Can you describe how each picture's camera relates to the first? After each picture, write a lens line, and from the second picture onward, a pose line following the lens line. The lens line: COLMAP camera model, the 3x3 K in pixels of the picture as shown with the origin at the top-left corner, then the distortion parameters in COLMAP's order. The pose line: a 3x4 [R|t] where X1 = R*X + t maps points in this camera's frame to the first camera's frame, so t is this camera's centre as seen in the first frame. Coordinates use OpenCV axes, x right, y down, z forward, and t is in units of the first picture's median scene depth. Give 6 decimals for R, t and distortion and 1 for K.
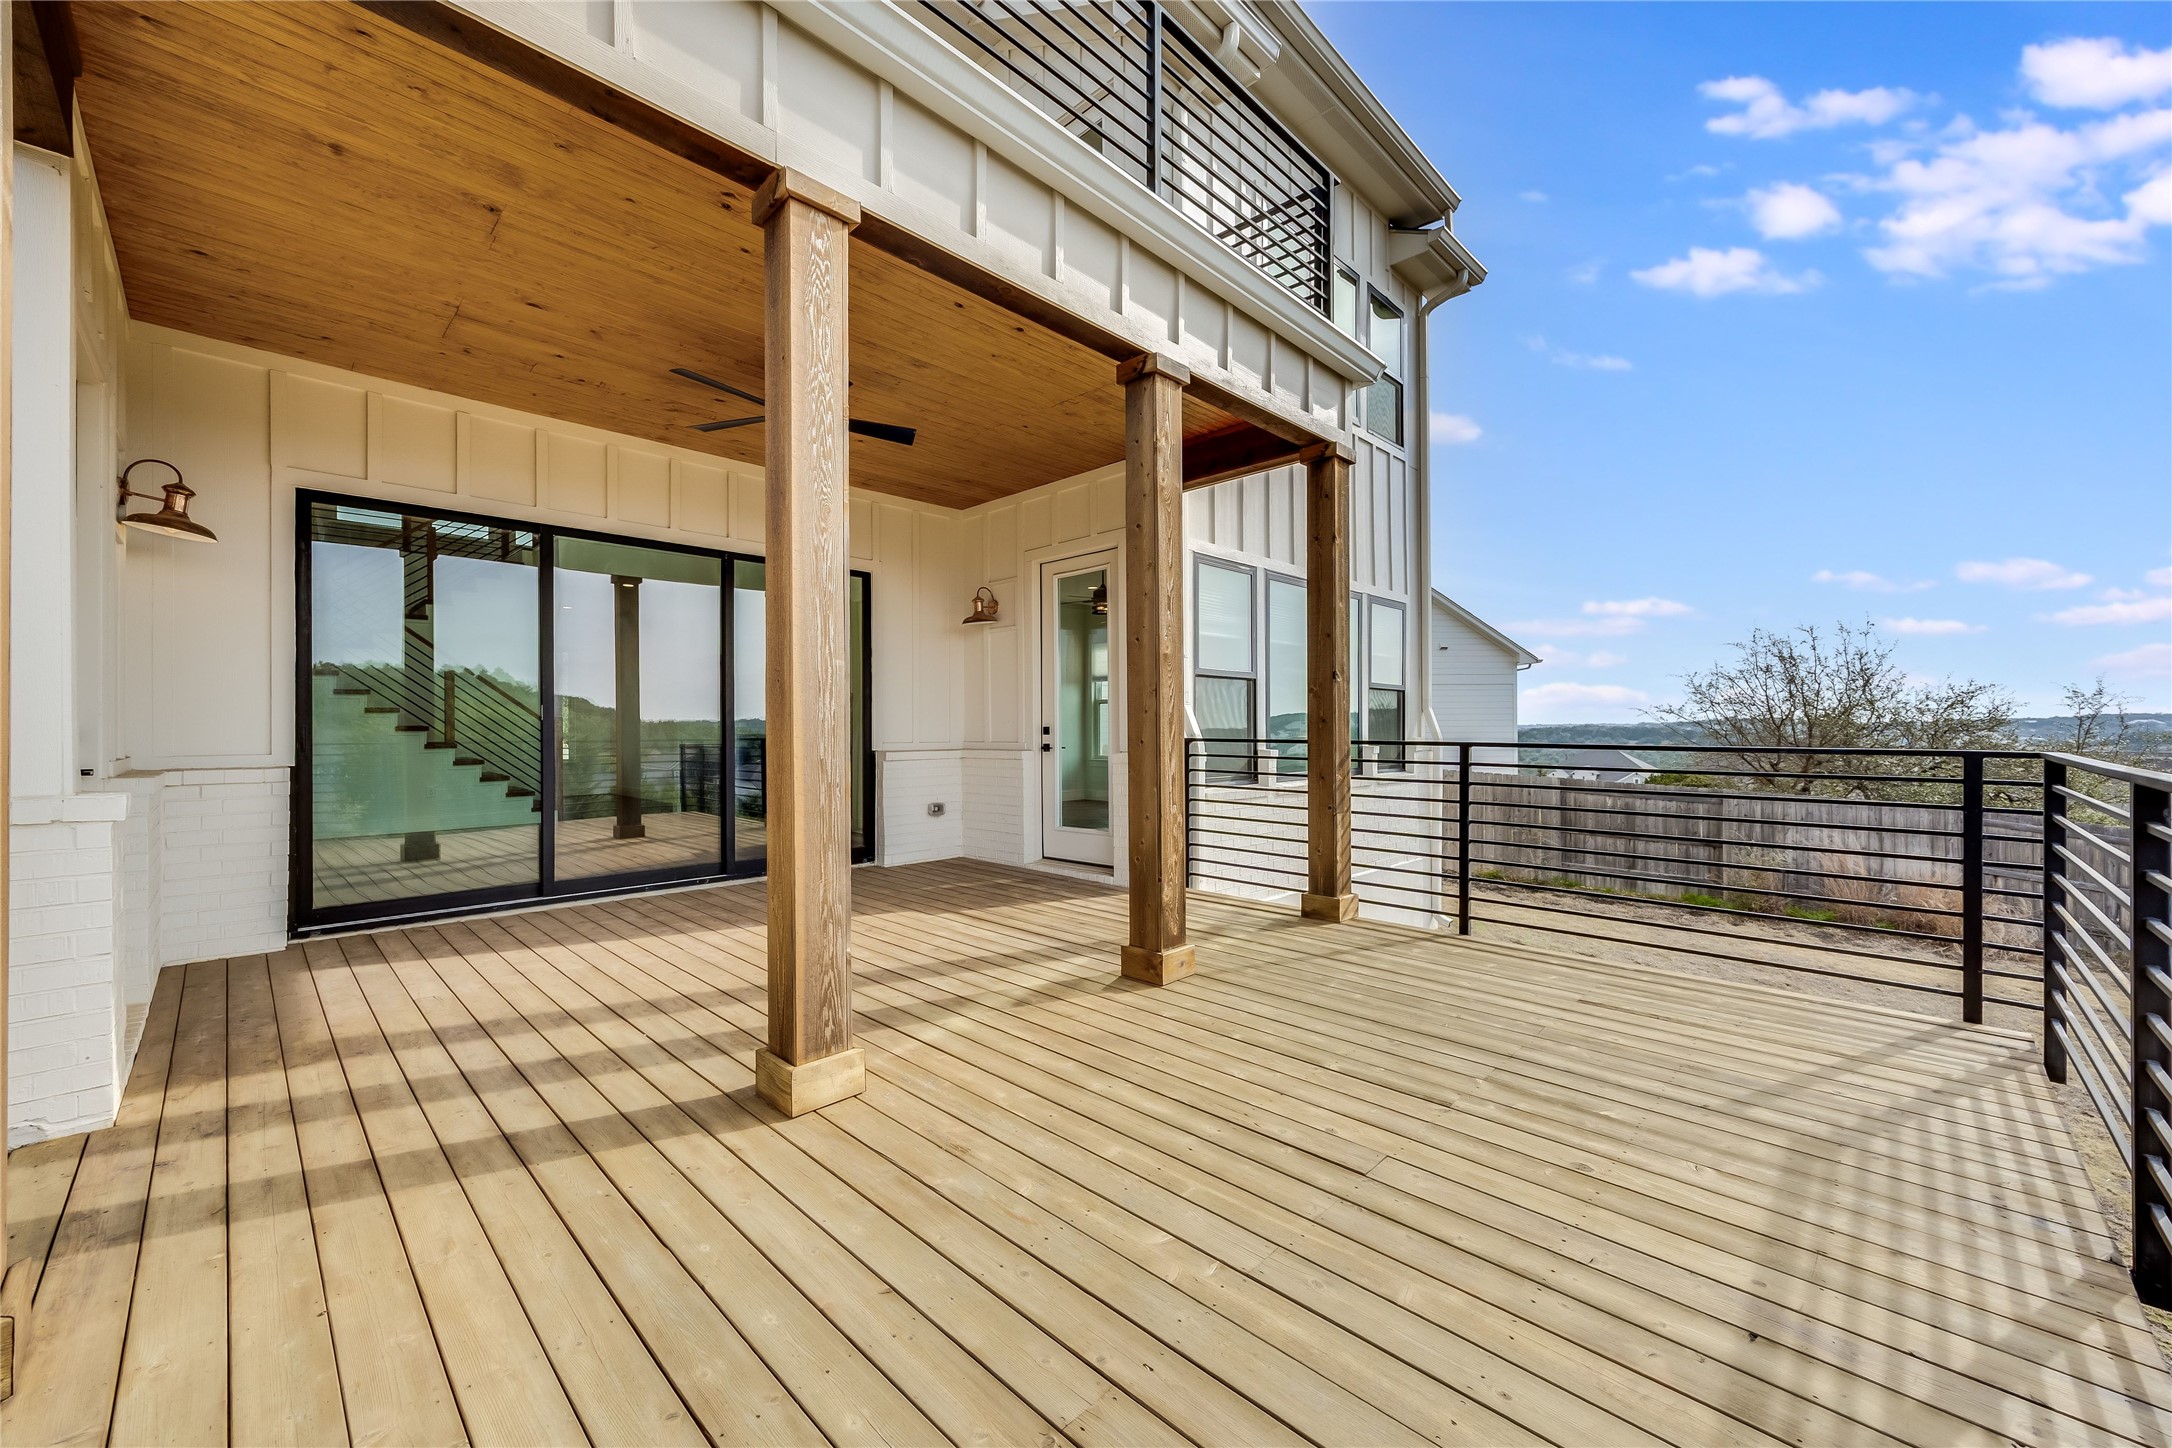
lens RADIAL K [[841.9, 0, 1043.5], [0, 841.9, 720.4], [0, 0, 1]] dist [0.000297, 0.000124]
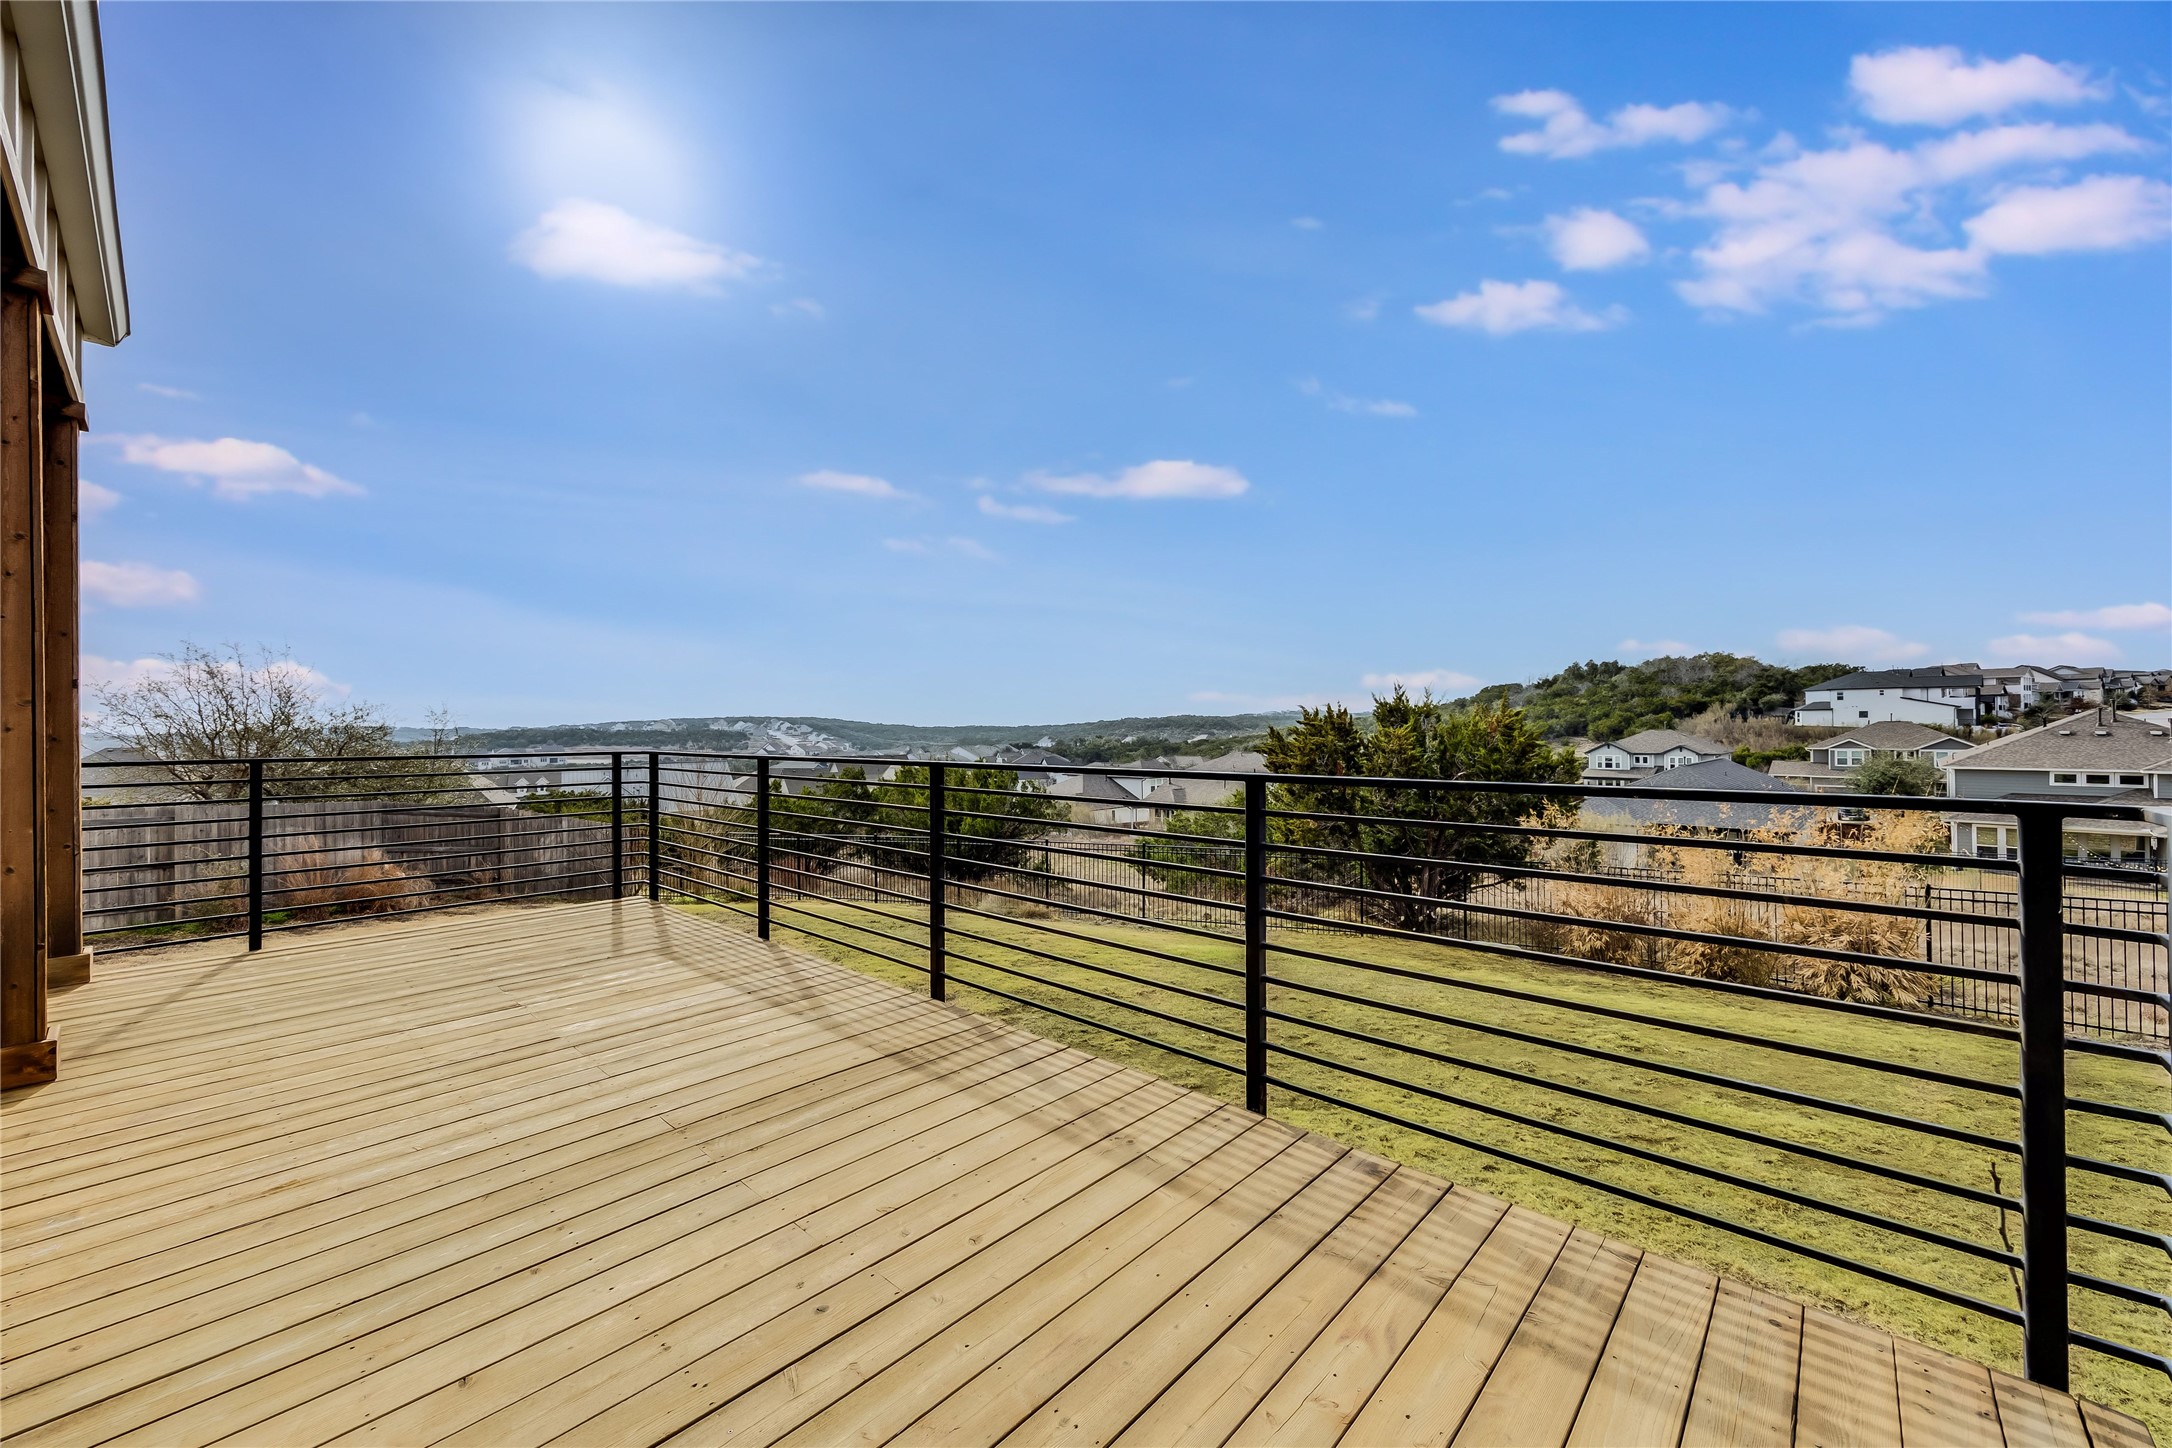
lens RADIAL K [[827.8, 0, 1086.0], [0, 827.8, 724.0], [0, 0, 1]] dist [-0.001678, 0.000102]
pose [[-0.057626, 0.000499, 0.998338, -1.111602], [0.011984, 0.999928, 0.000192, -0.018264], [-0.998266, 0.011976, -0.057628, 0.116708]]
